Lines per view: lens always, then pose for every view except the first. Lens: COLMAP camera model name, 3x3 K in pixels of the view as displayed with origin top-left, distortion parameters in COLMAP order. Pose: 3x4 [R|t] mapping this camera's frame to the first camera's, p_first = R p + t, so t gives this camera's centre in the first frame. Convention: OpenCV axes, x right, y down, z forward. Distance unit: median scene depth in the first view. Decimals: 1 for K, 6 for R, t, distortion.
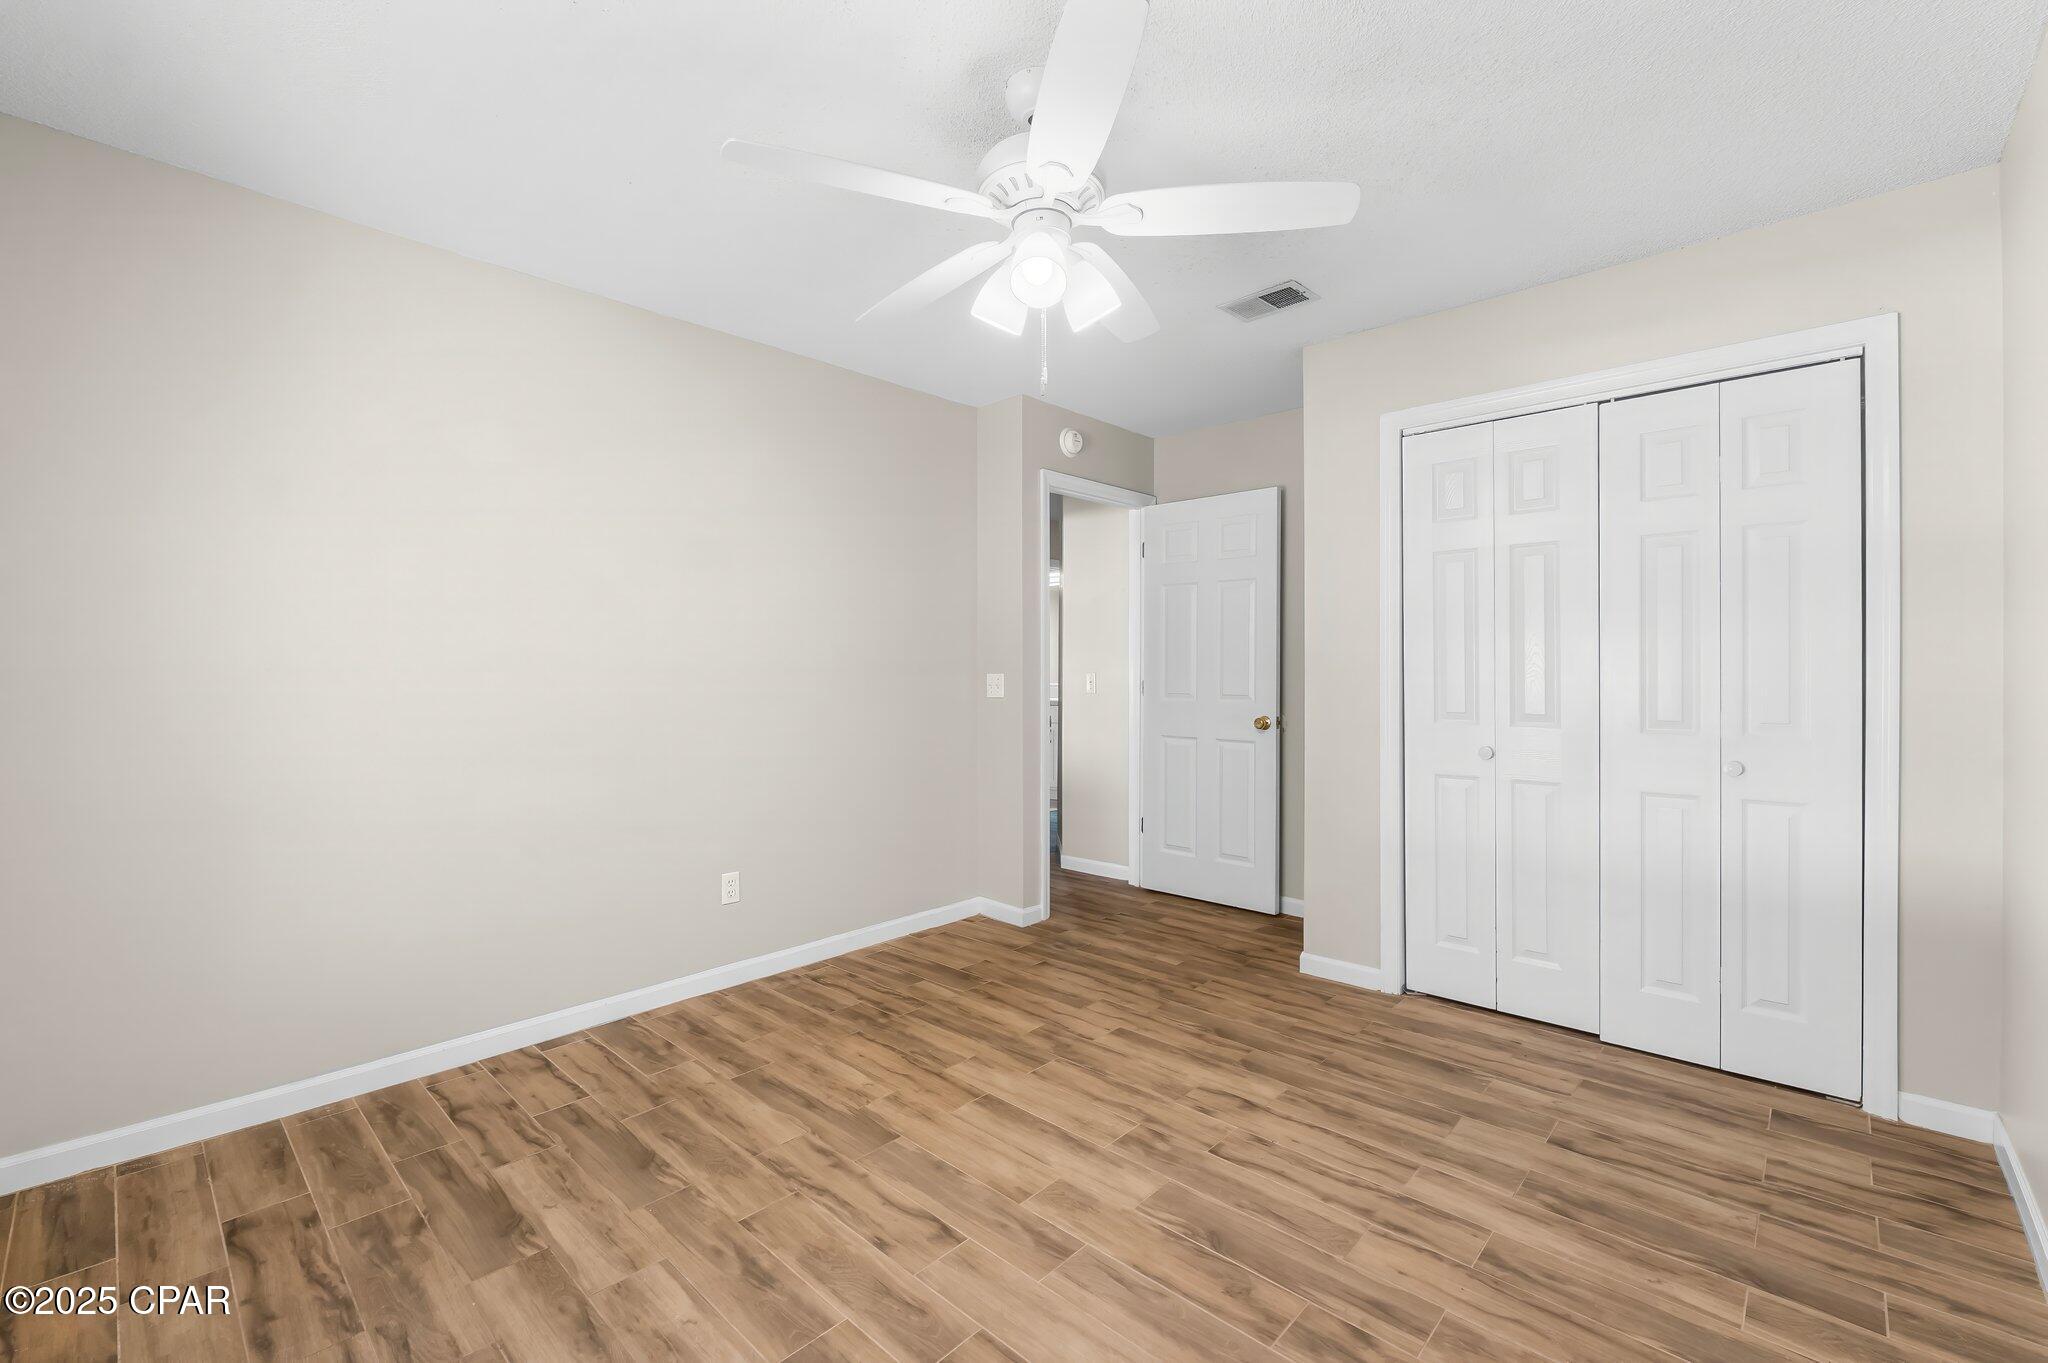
lens RADIAL K [[869.0, 0, 1033.2], [0, 869.0, 667.1], [0, 0, 1]] dist [-0.005750, -0.000251]
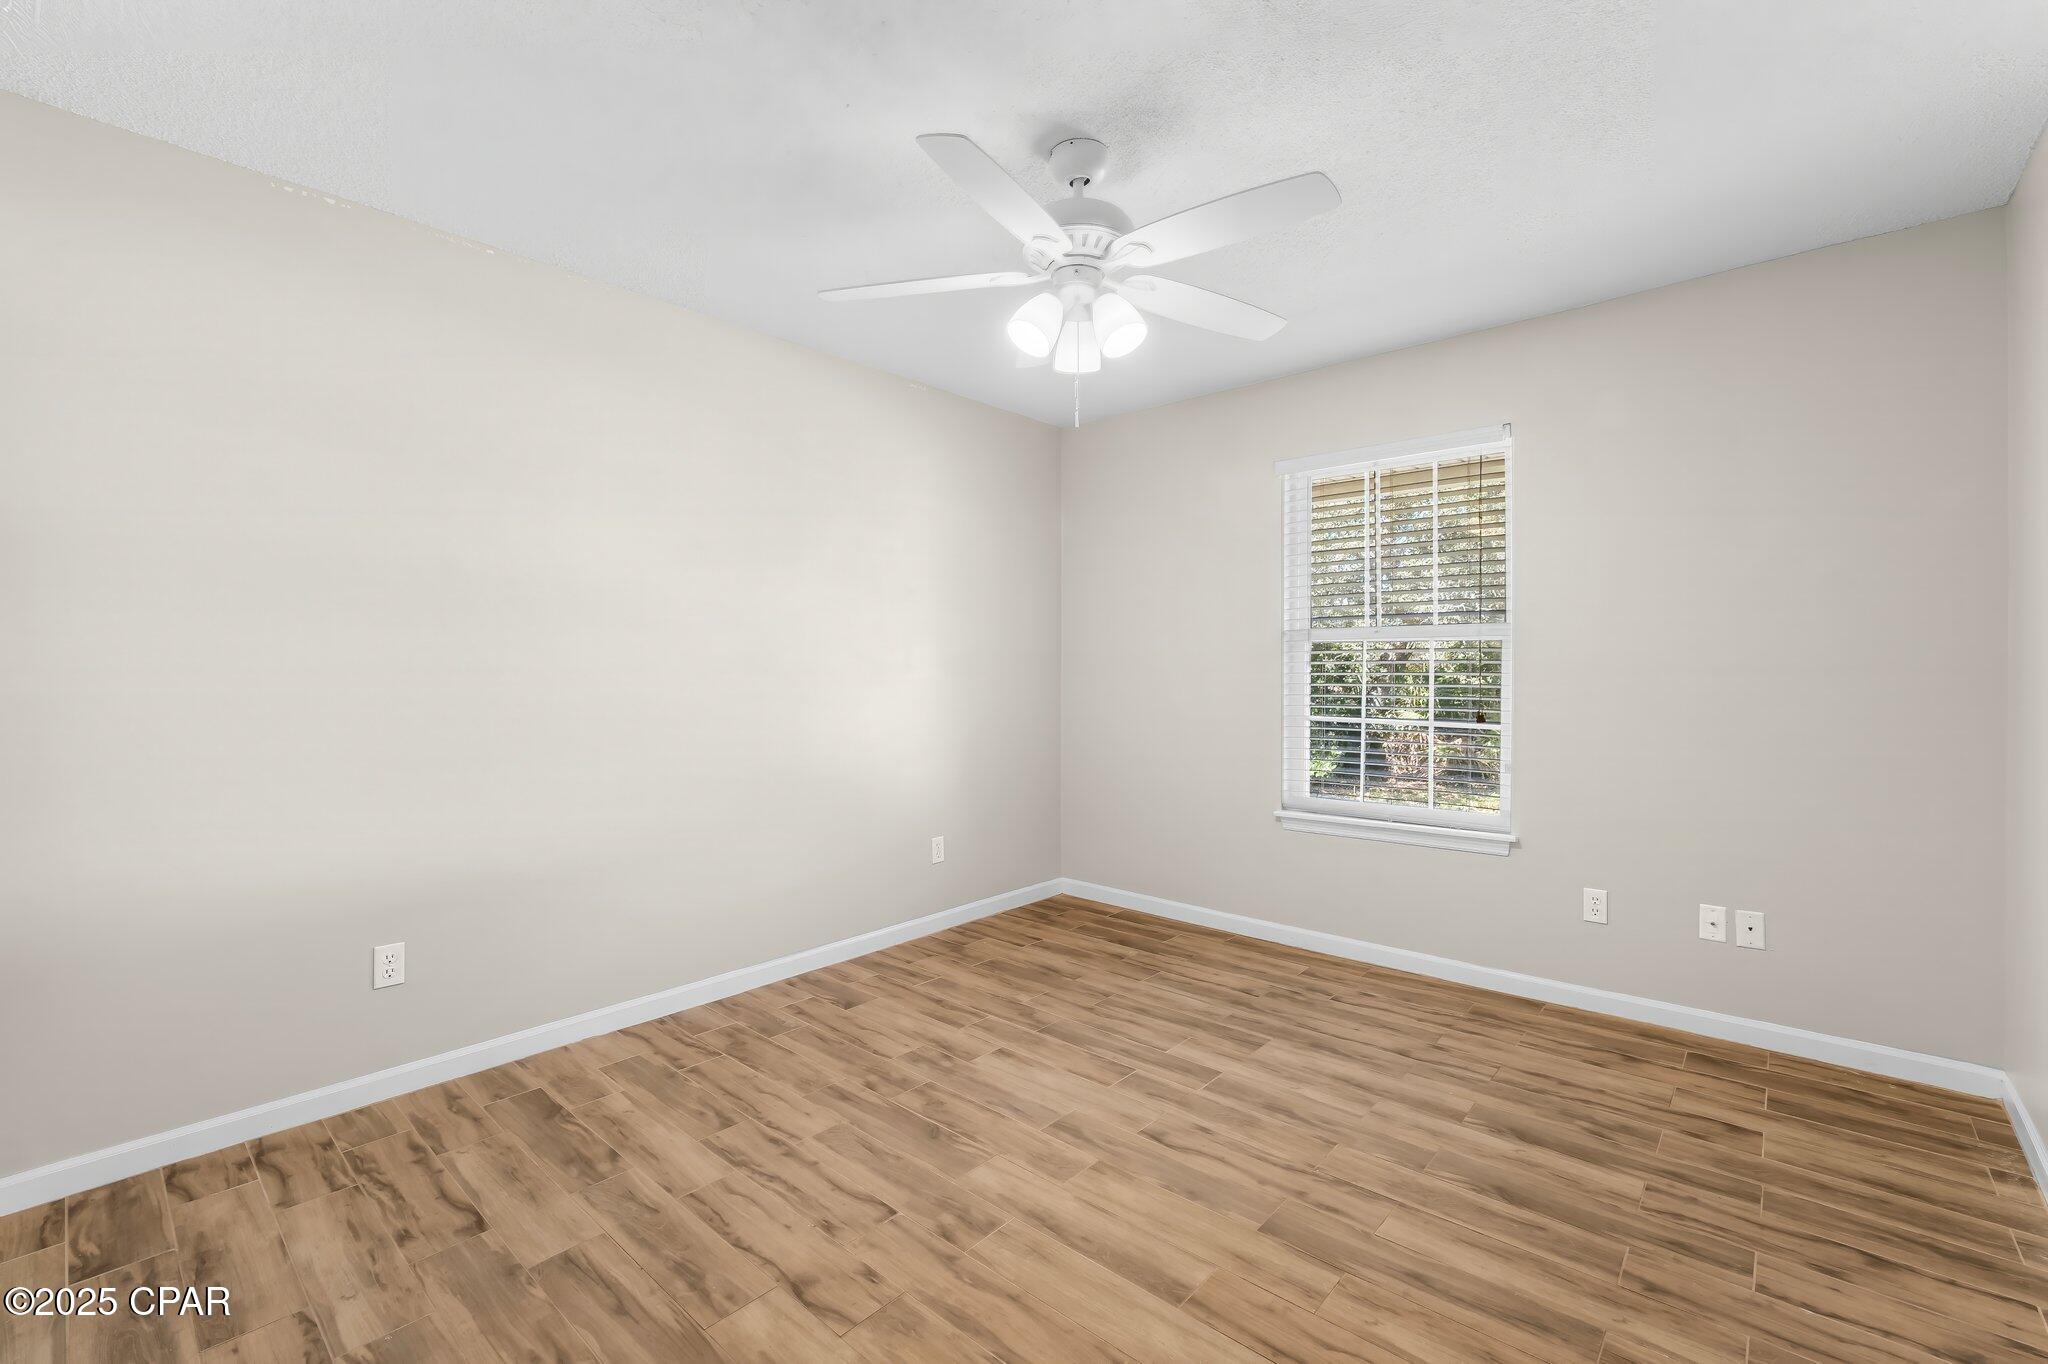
lens RADIAL K [[869.0, 0, 1033.2], [0, 869.0, 667.6], [0, 0, 1]] dist [-0.005750, -0.000251]
pose [[-0.999644, 0.000775, -0.026661, 0.091299], [0.000895, 0.999990, -0.004467, 0.005900], [0.026658, -0.004489, -0.999635, 1.996948]]
